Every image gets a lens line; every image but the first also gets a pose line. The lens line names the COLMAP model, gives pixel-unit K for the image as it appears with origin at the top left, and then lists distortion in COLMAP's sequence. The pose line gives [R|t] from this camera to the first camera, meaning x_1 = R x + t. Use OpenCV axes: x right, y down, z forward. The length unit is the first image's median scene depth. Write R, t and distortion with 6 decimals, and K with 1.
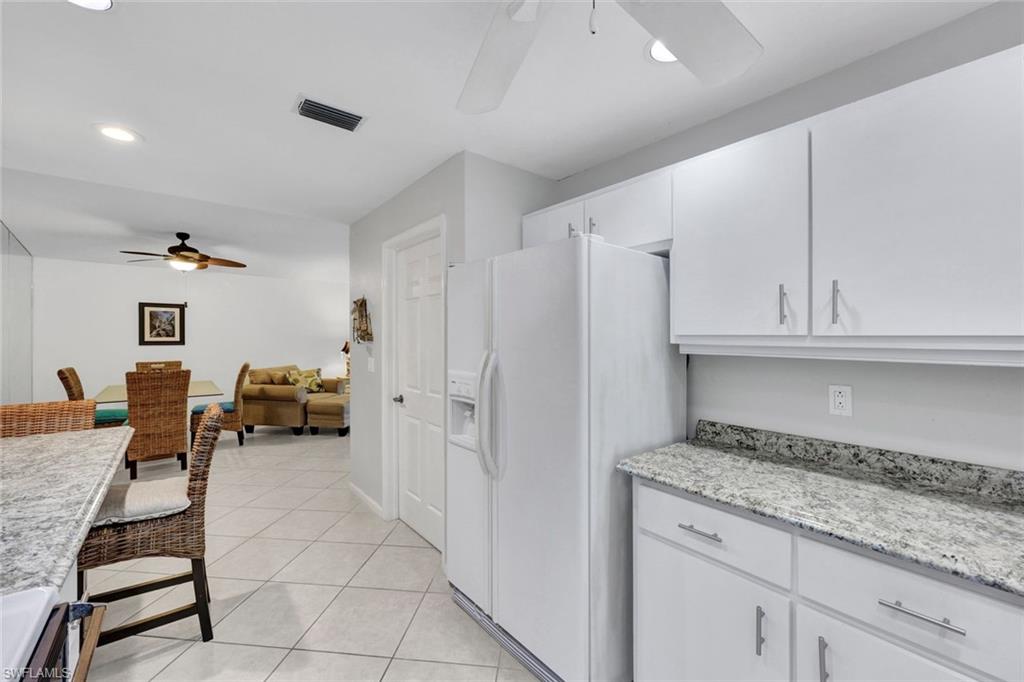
lens RADIAL K [[407.8, 0, 515.6], [0, 407.8, 333.5], [0, 0, 1]] dist [0.000785, 0.000135]
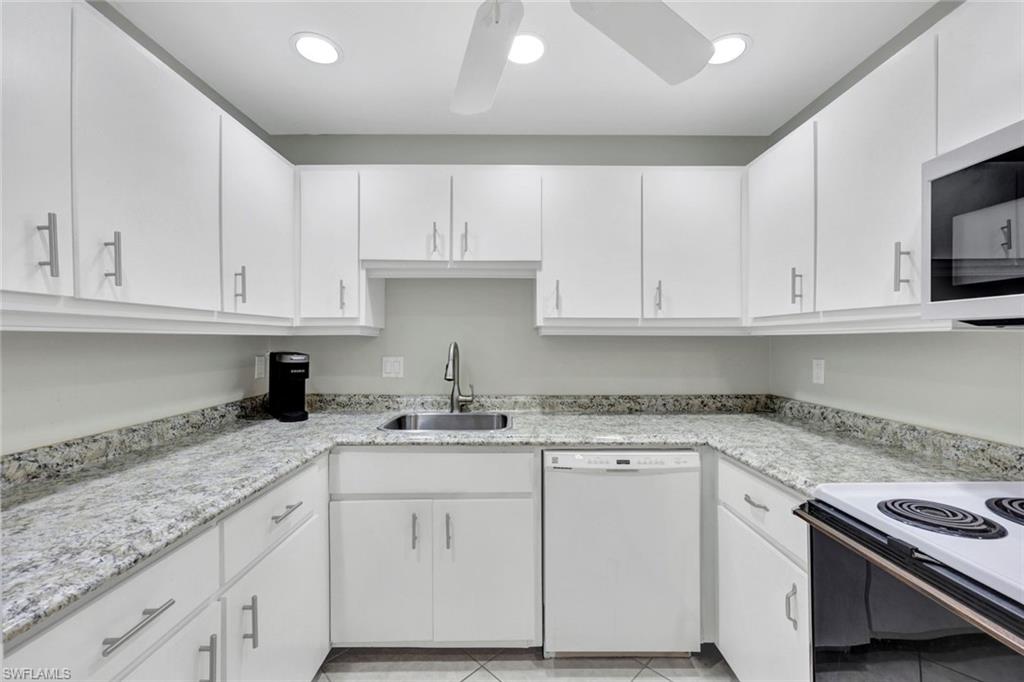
lens RADIAL K [[407.8, 0, 516.8], [0, 407.8, 341.8], [0, 0, 1]] dist [0.000785, 0.000135]
pose [[-0.778261, -0.002314, 0.627937, -0.075766], [-0.004136, 0.999990, -0.001441, 0.019329], [-0.627927, -0.003719, -0.778263, 0.257236]]
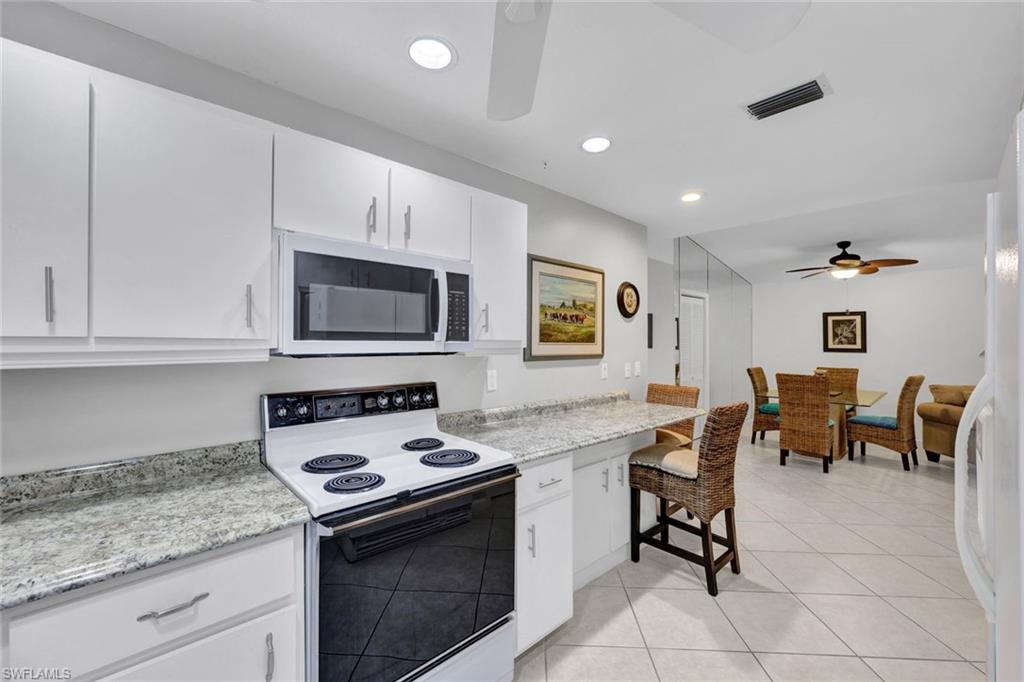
lens RADIAL K [[407.8, 0, 511.7], [0, 407.8, 340.7], [0, 0, 1]] dist [0.000785, 0.000135]
pose [[0.069181, -0.000477, -0.997604, 0.144228], [-0.000832, 1.000000, -0.000536, 0.000476], [0.997604, 0.000867, 0.069181, 0.114747]]
